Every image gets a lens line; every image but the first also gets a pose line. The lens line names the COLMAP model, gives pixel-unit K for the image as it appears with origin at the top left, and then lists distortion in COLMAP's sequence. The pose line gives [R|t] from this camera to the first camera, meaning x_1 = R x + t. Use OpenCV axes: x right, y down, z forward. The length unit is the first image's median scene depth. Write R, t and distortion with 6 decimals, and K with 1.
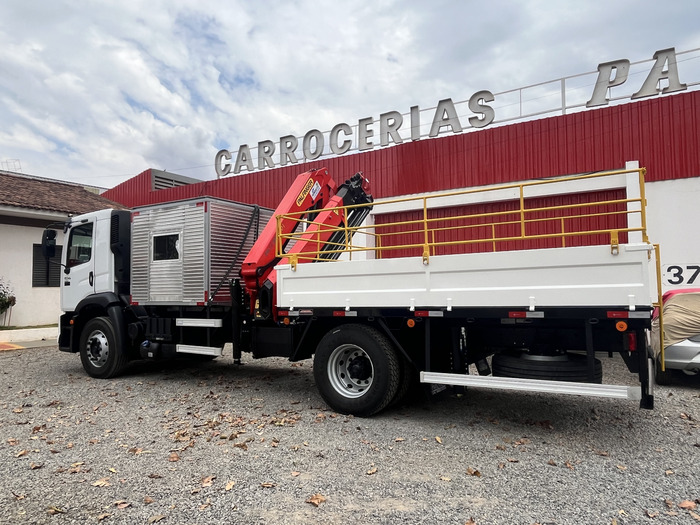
lens RADIAL K [[461.5, 0, 366.7], [0, 461.5, 260.9], [0, 0, 1]] dist [-0.000551, 0.000767]
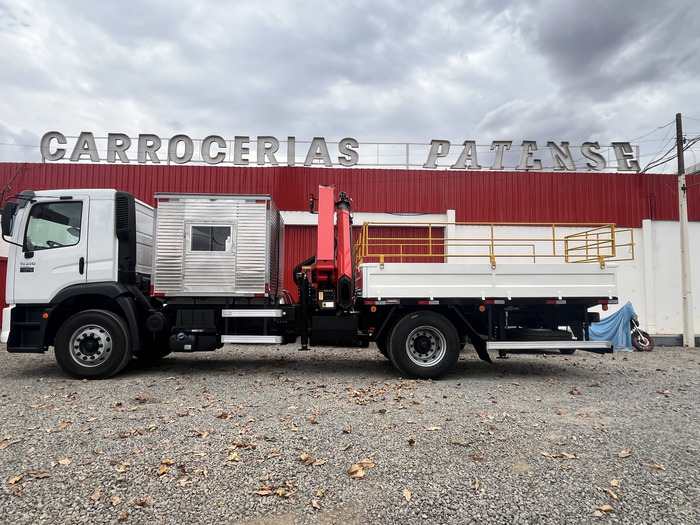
lens RADIAL K [[412.6, 0, 350.0], [0, 412.6, 262.5], [0, 0, 1]] dist [-0.001186, -0.000329]
pose [[0.845572, 0.066261, 0.529734, -0.563153], [-0.050223, 0.997740, -0.044634, 0.040972], [-0.531495, 0.011136, 0.846989, 0.072911]]
